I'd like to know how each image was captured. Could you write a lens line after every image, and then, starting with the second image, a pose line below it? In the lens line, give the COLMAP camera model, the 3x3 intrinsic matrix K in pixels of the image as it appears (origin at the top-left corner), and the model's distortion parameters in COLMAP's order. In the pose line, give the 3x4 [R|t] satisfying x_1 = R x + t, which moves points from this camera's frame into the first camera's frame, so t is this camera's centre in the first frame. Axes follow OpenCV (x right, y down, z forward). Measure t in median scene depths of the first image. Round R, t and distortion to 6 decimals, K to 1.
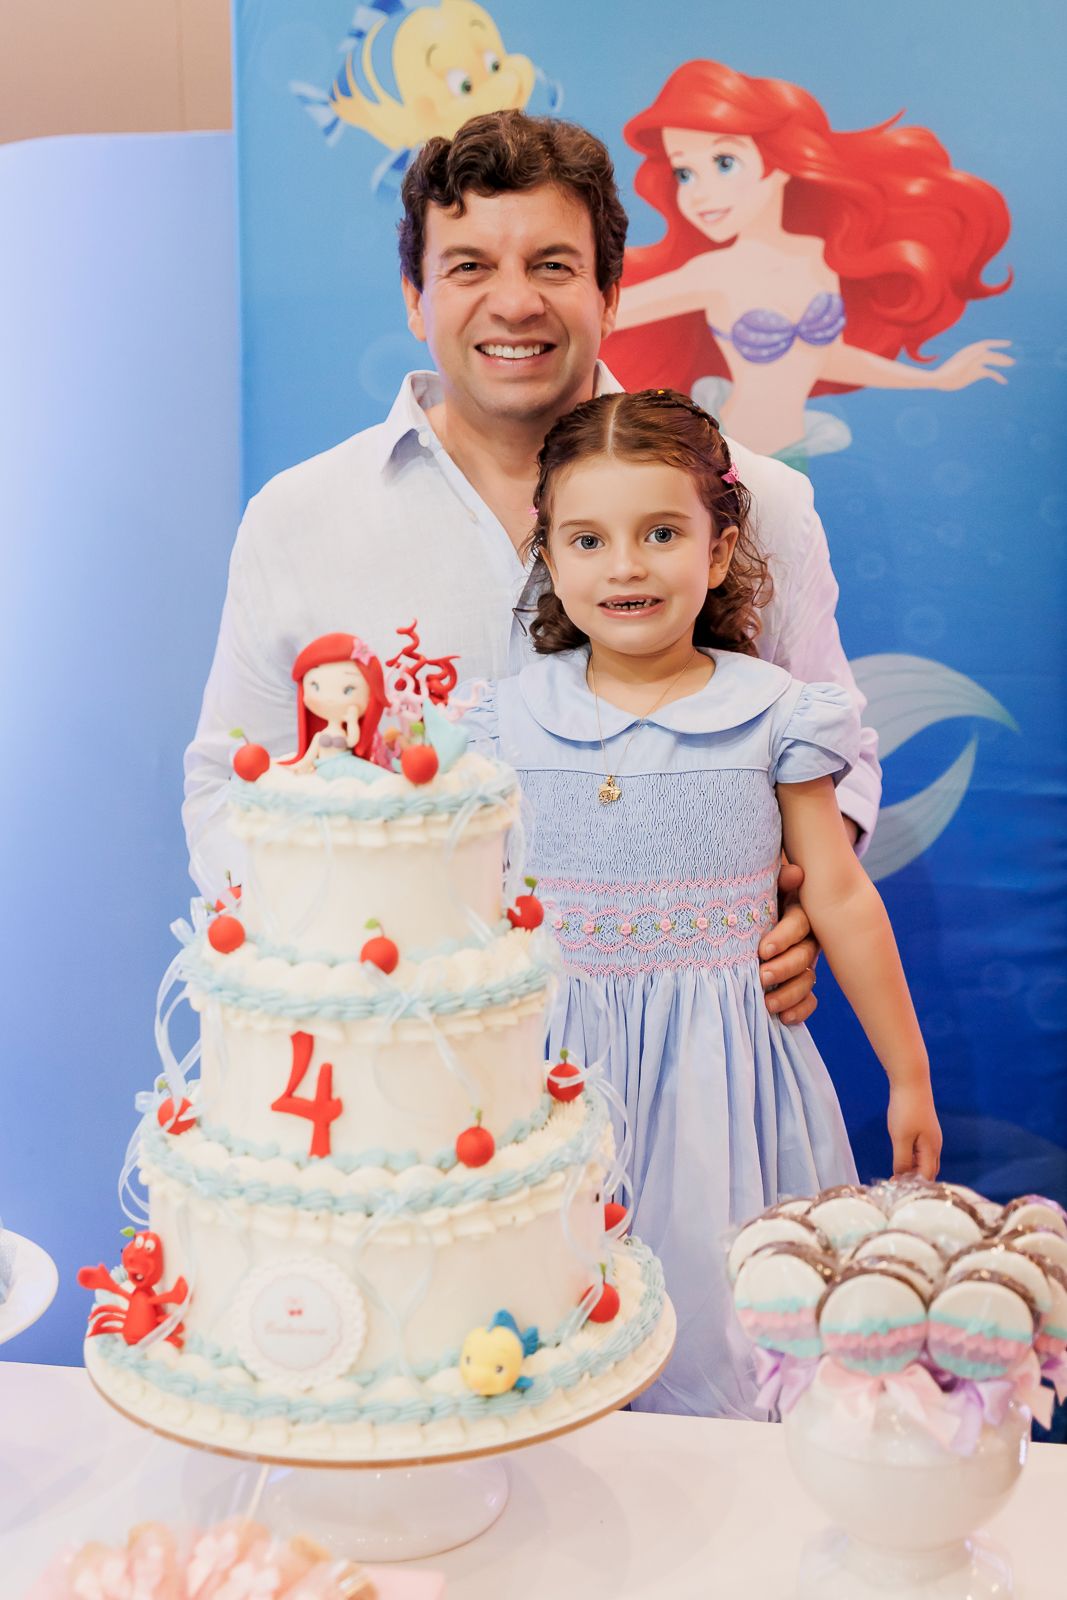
lens RADIAL K [[2310.1, 0, 540.4], [0, 2310.1, 718.9], [0, 0, 1]] dist [0.001664, -0.088133]
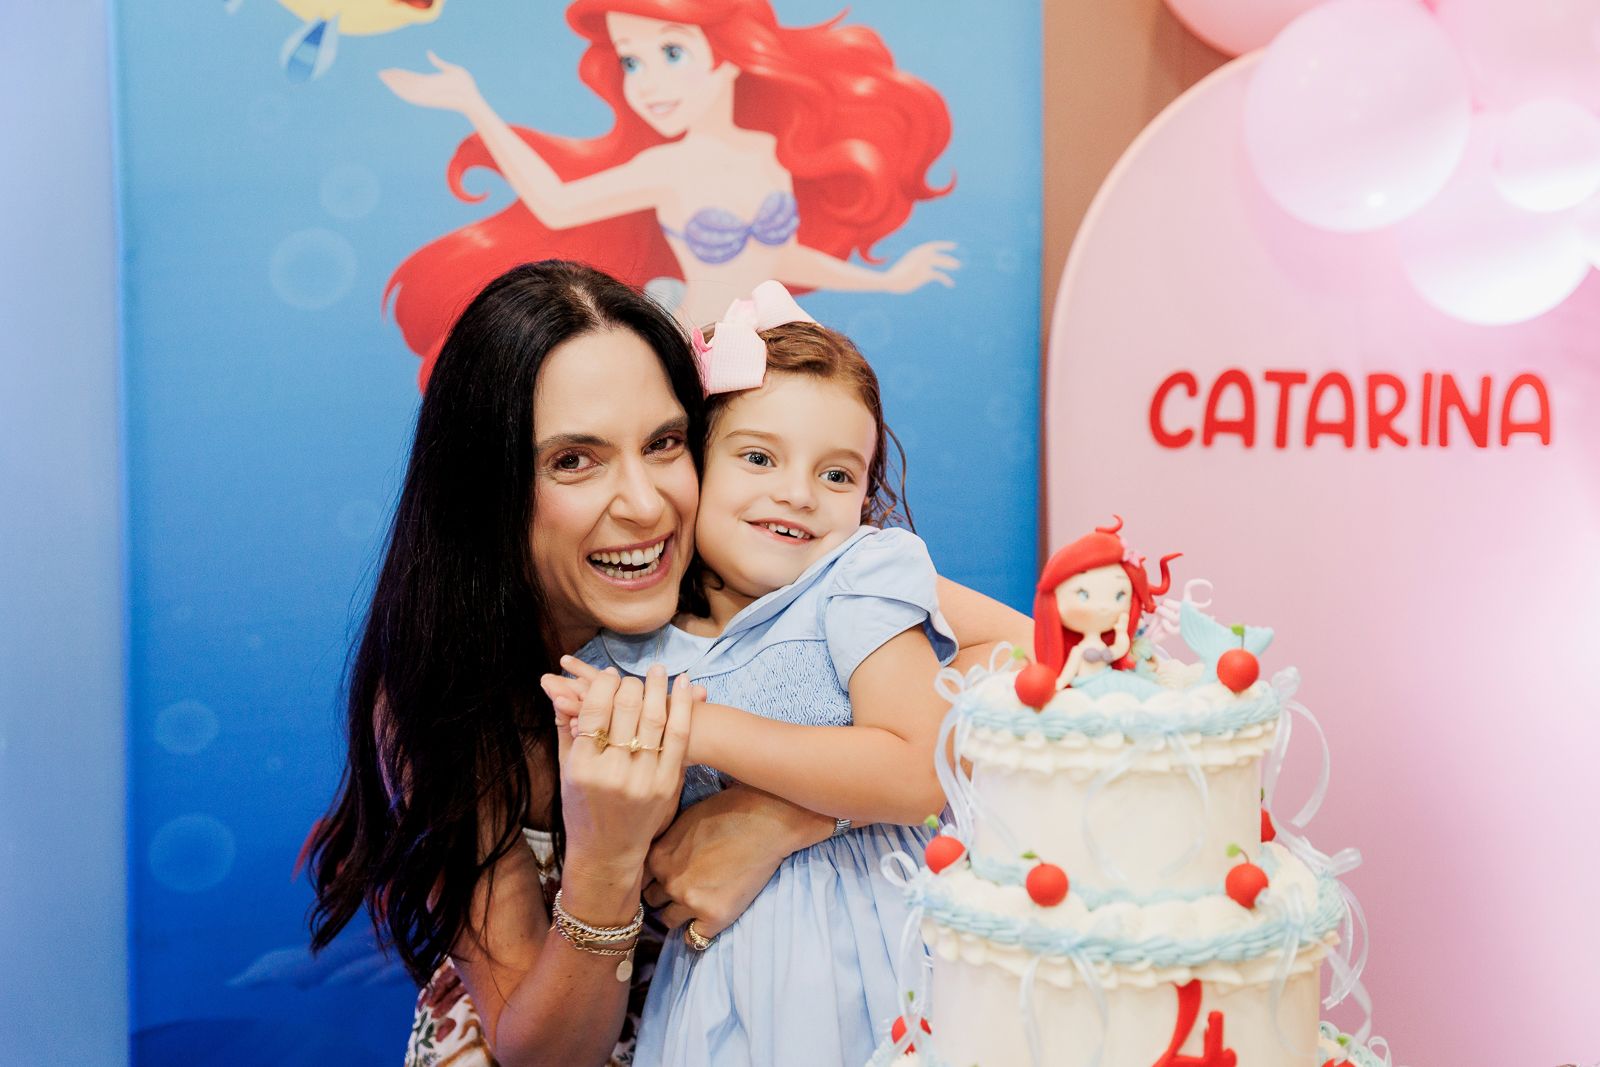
lens RADIAL K [[2344.3, 0, 845.2], [0, 2344.3, 565.9], [0, 0, 1]] dist [-0.010636, -0.001835]
pose [[0.881687, -0.054116, 0.468721, -0.599840], [0.071904, 0.997209, -0.020124, -0.013494], [-0.466324, 0.051446, 0.883117, 0.247631]]
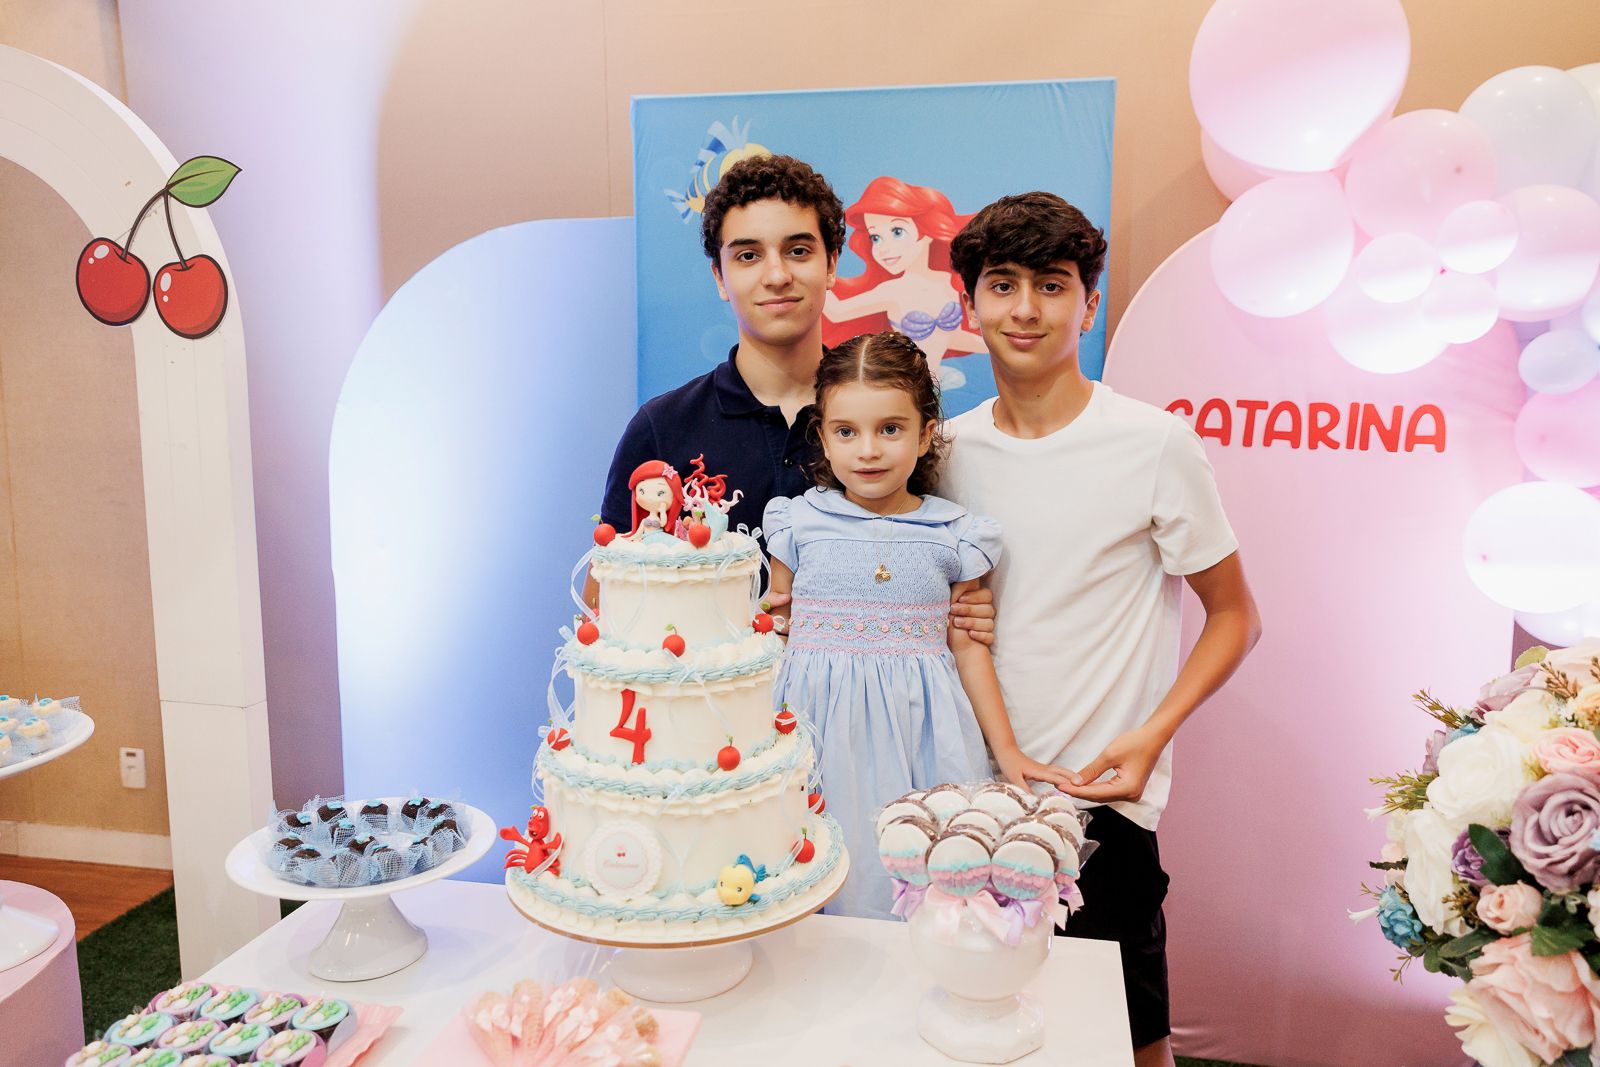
lens RADIAL K [[1180.5, 0, 800.2], [0, 1180.5, 518.1], [0, 0, 1]] dist [0.004756, -0.005077]
pose [[0.999828, 0.006146, -0.017502, 0.037218], [-0.006664, 0.999537, -0.029678, 0.031408], [0.017312, 0.029789, 0.999406, 0.114974]]
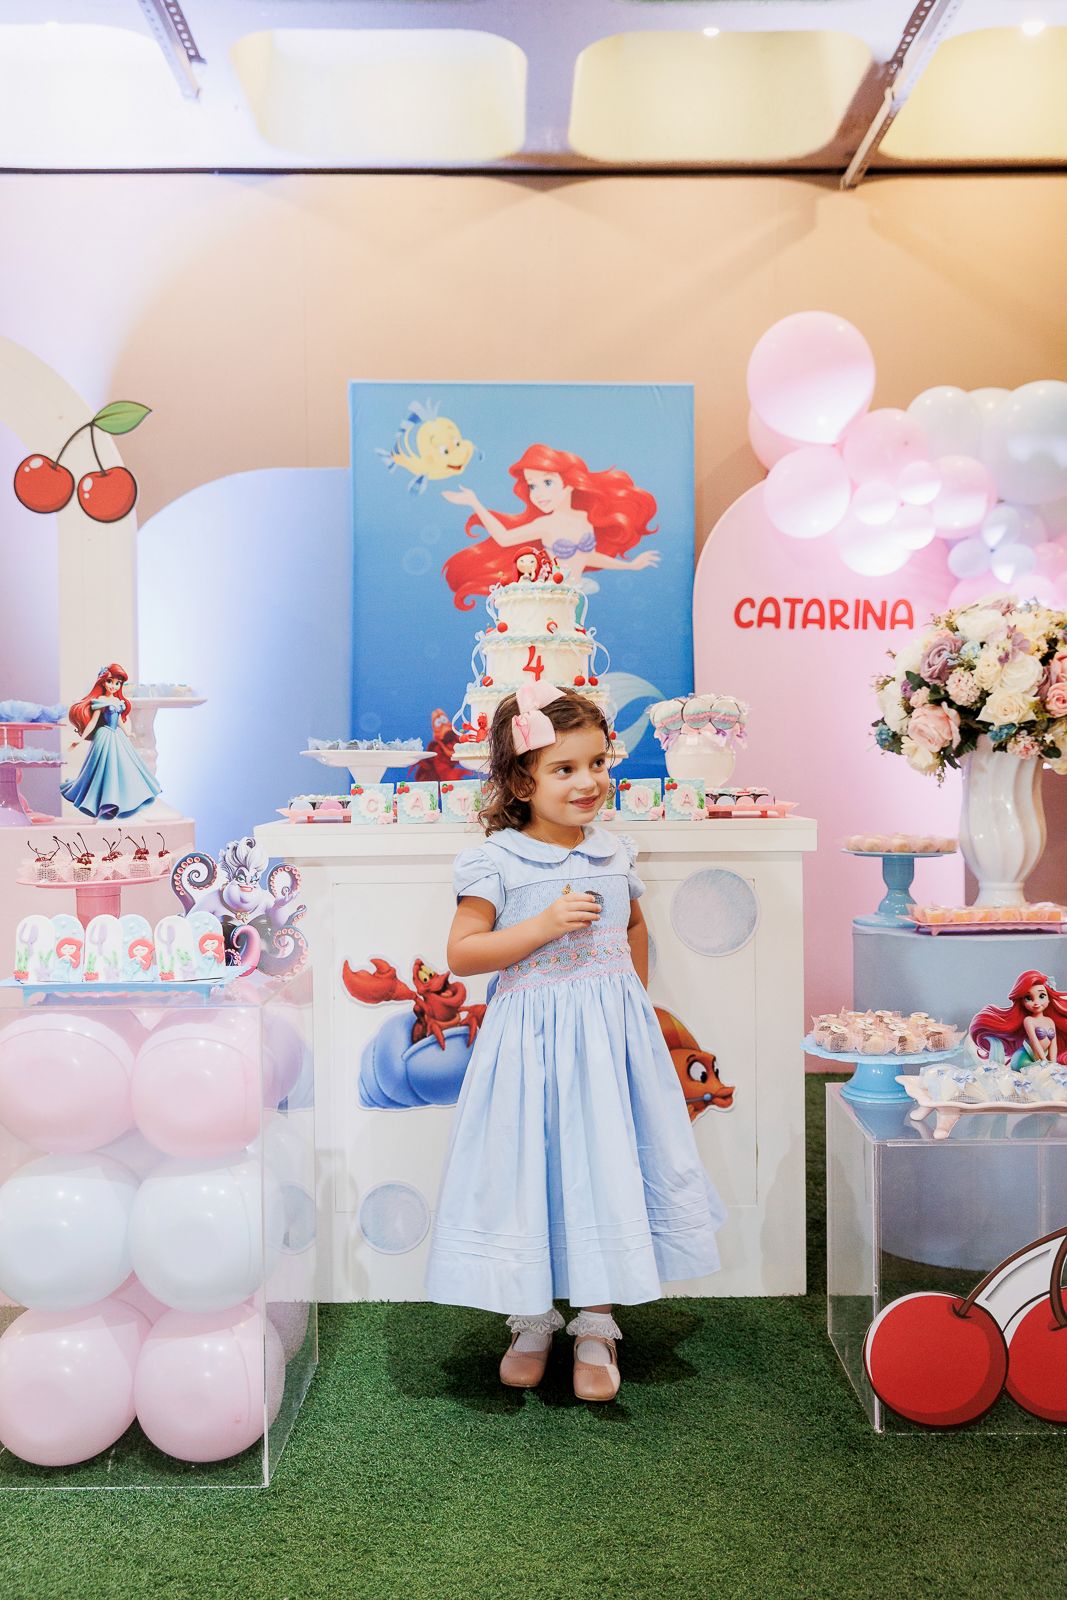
lens RADIAL K [[1562.5, 0, 533.5], [0, 1562.5, 800.0], [0, 0, 1]] dist [0.000248, 0.000381]
pose [[0.978570, -0.006330, 0.205816, -0.562831], [0.034860, 0.990192, -0.135293, 0.654258], [-0.202941, 0.139569, 0.969193, -1.212377]]
